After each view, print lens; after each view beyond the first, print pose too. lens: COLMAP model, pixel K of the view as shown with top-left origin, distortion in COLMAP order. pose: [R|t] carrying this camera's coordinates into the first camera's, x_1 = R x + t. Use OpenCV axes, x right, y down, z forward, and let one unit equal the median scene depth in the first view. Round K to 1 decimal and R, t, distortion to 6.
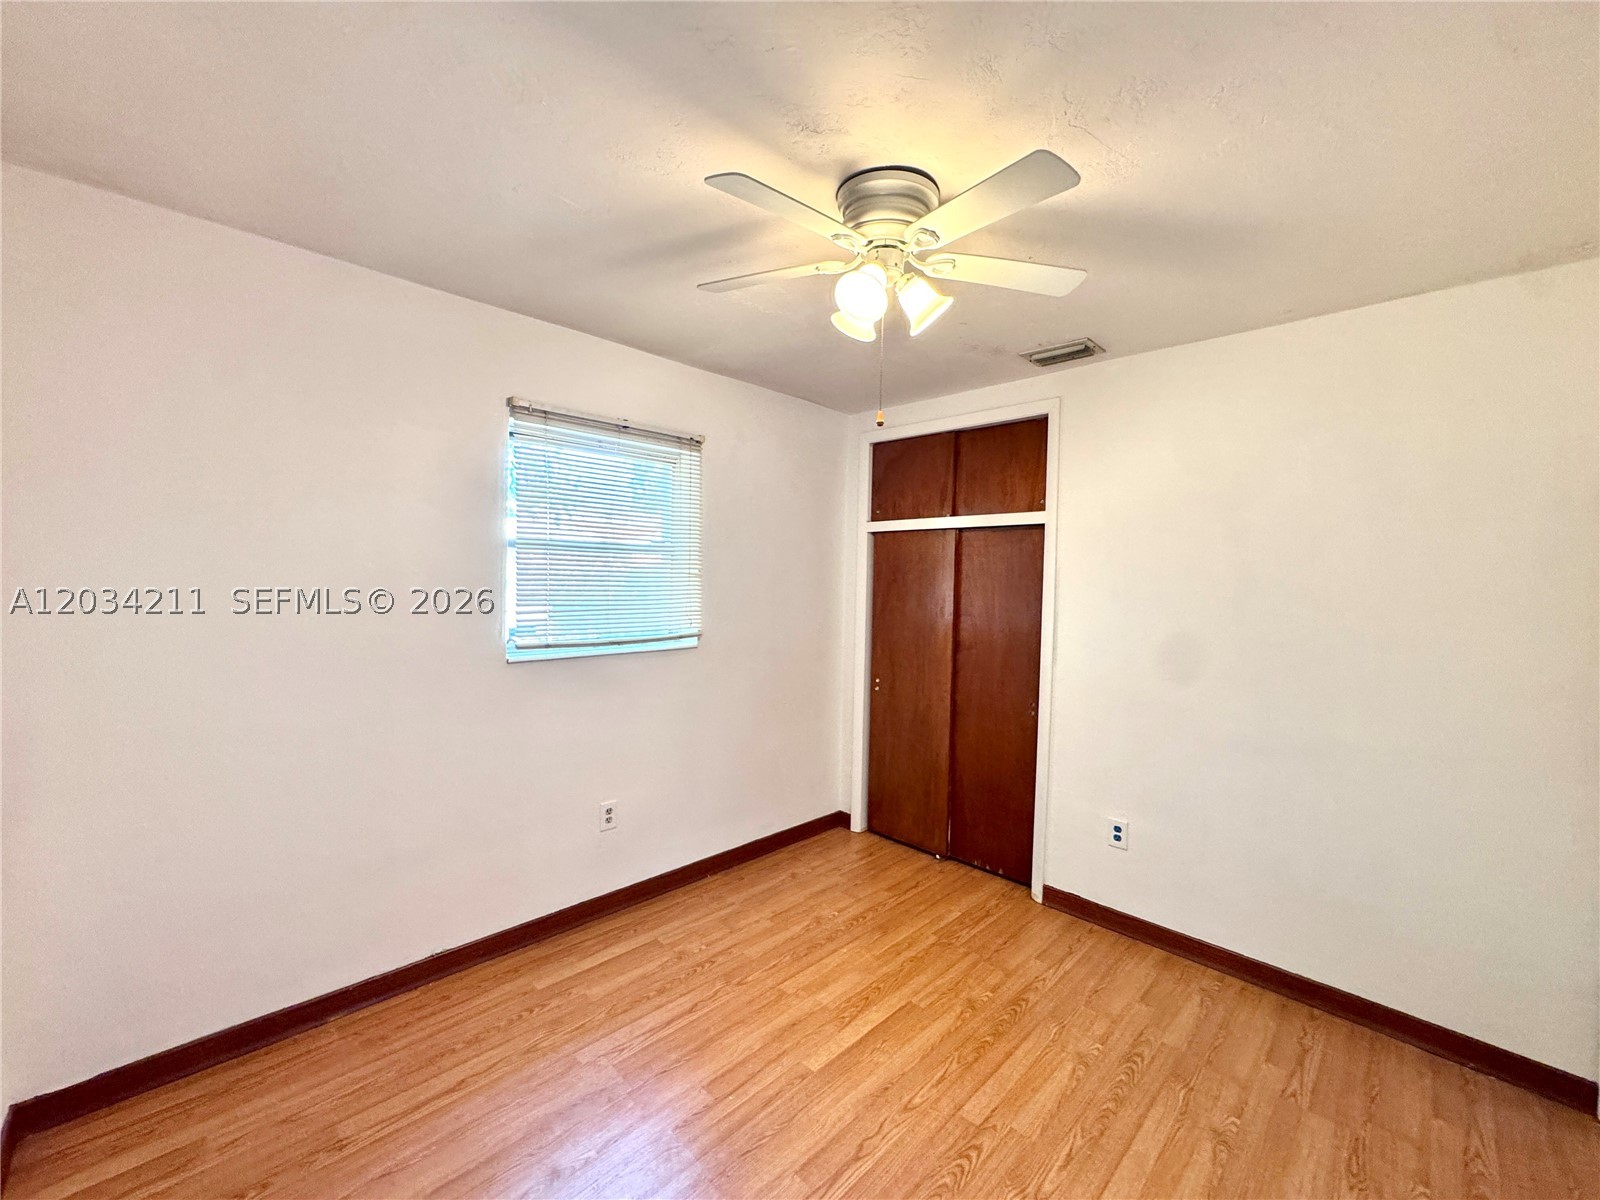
lens RADIAL K [[646.0, 0, 804.0], [0, 646.0, 599.0], [0, 0, 1]] dist [-0.001765, 0.000135]
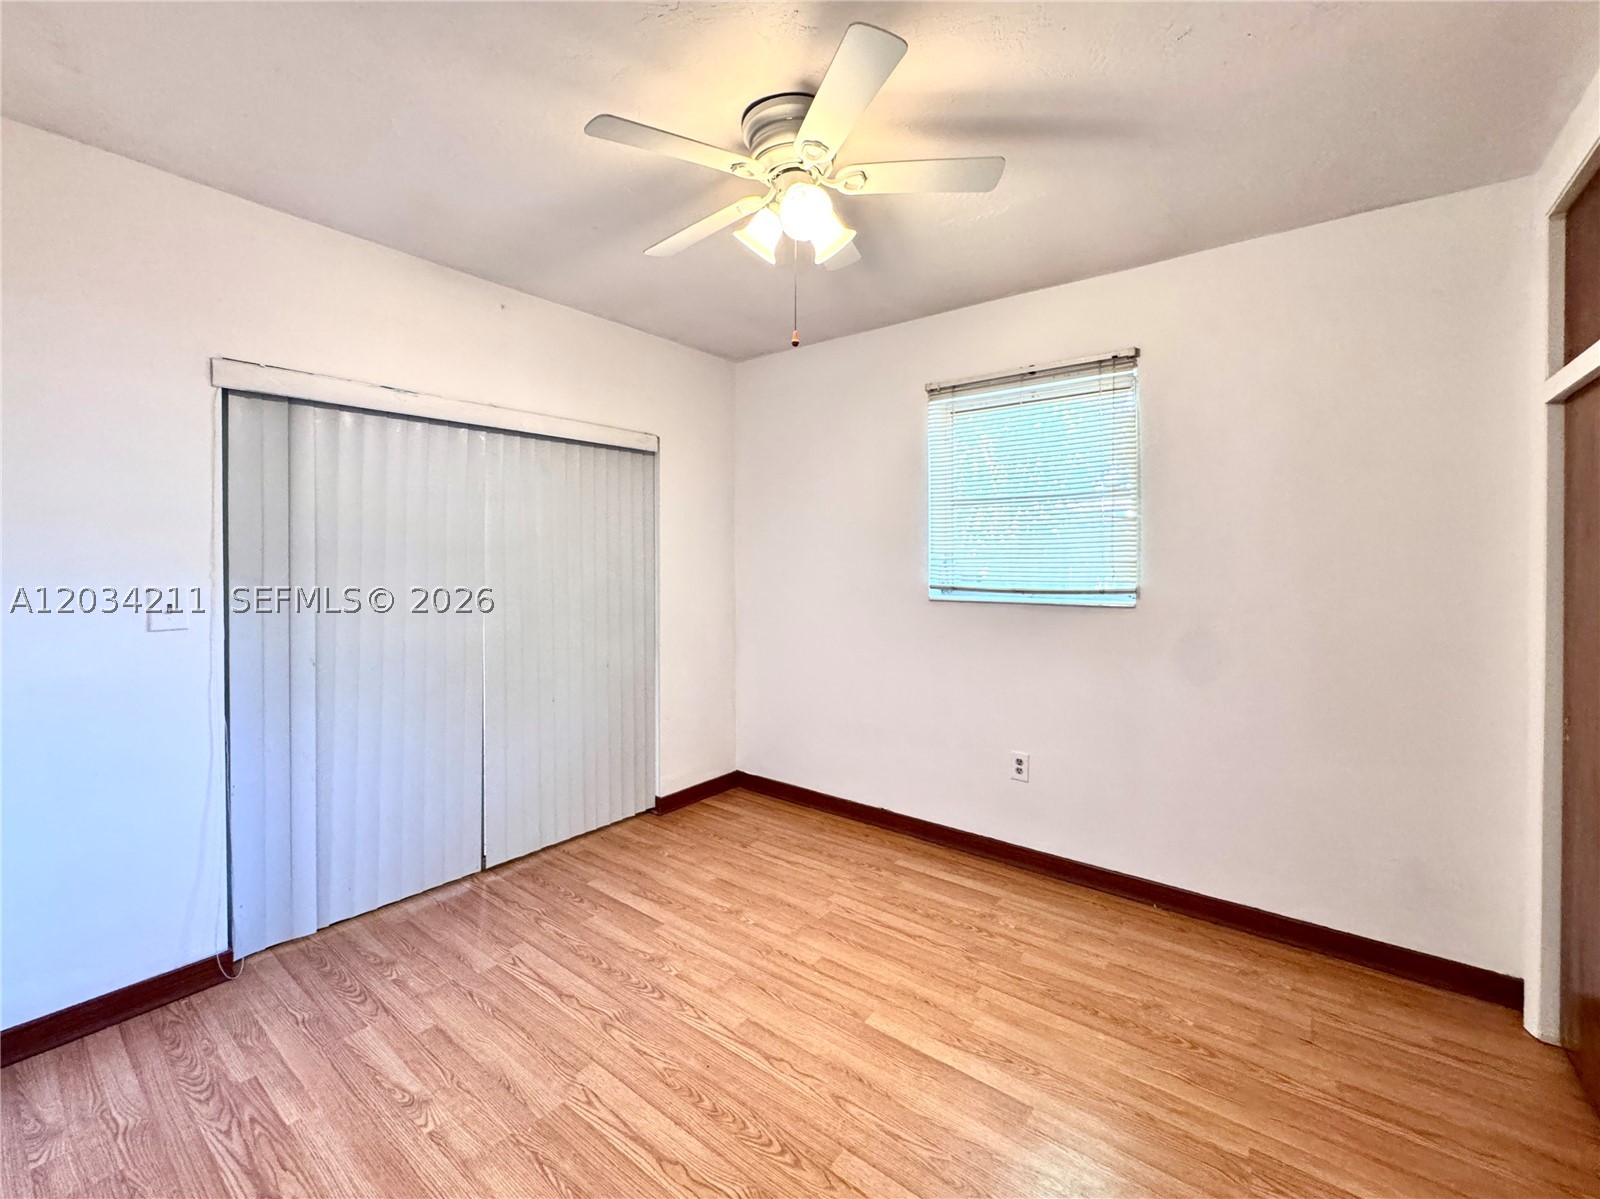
lens RADIAL K [[677.6, 0, 794.5], [0, 677.6, 567.0], [0, 0, 1]] dist [0.000281, 0.000088]
pose [[0.111859, -0.013892, -0.993627, 0.736475], [-0.031243, 0.999359, -0.017489, 0.061606], [0.993233, 0.033000, 0.111354, 0.560365]]
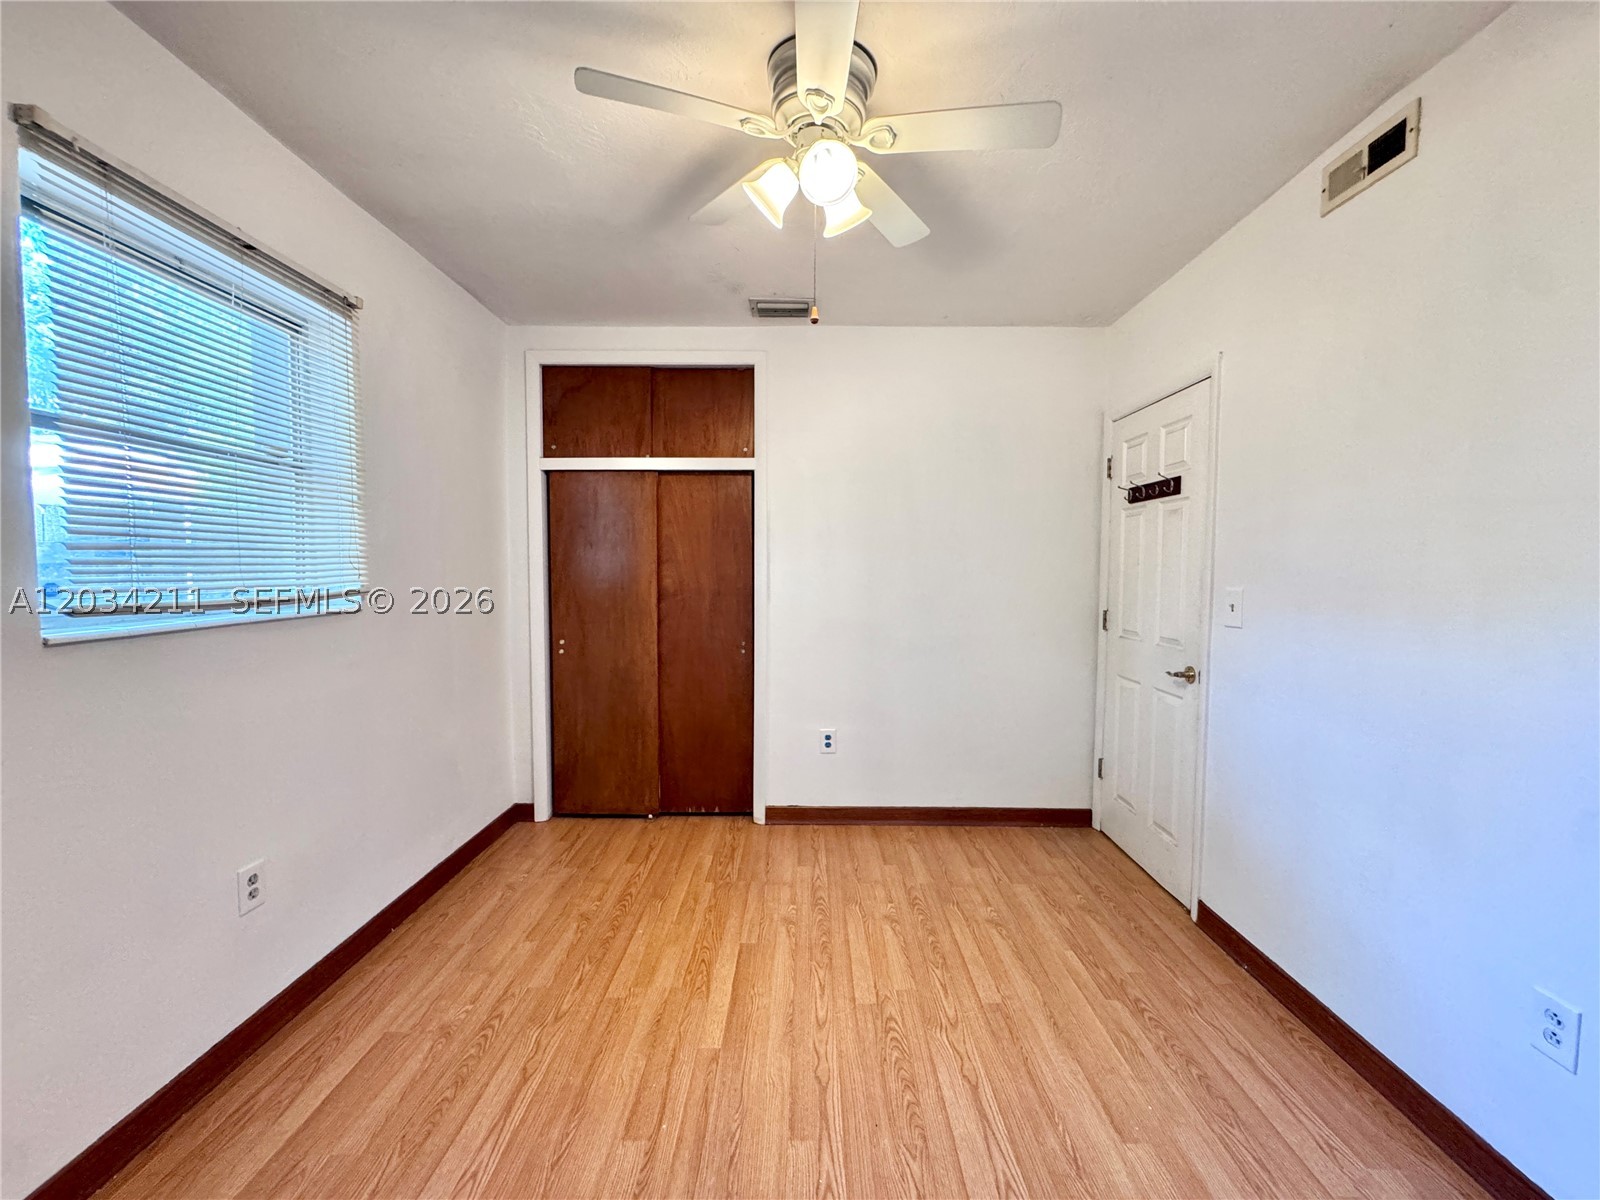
lens RADIAL K [[646.0, 0, 804.0], [0, 646.0, 599.0], [0, 0, 1]] dist [-0.001765, 0.000135]
pose [[0.714018, -0.055607, 0.697916, -0.359122], [0.033540, 0.998413, 0.045236, 0.055675], [-0.699324, -0.008891, 0.714750, 0.210028]]
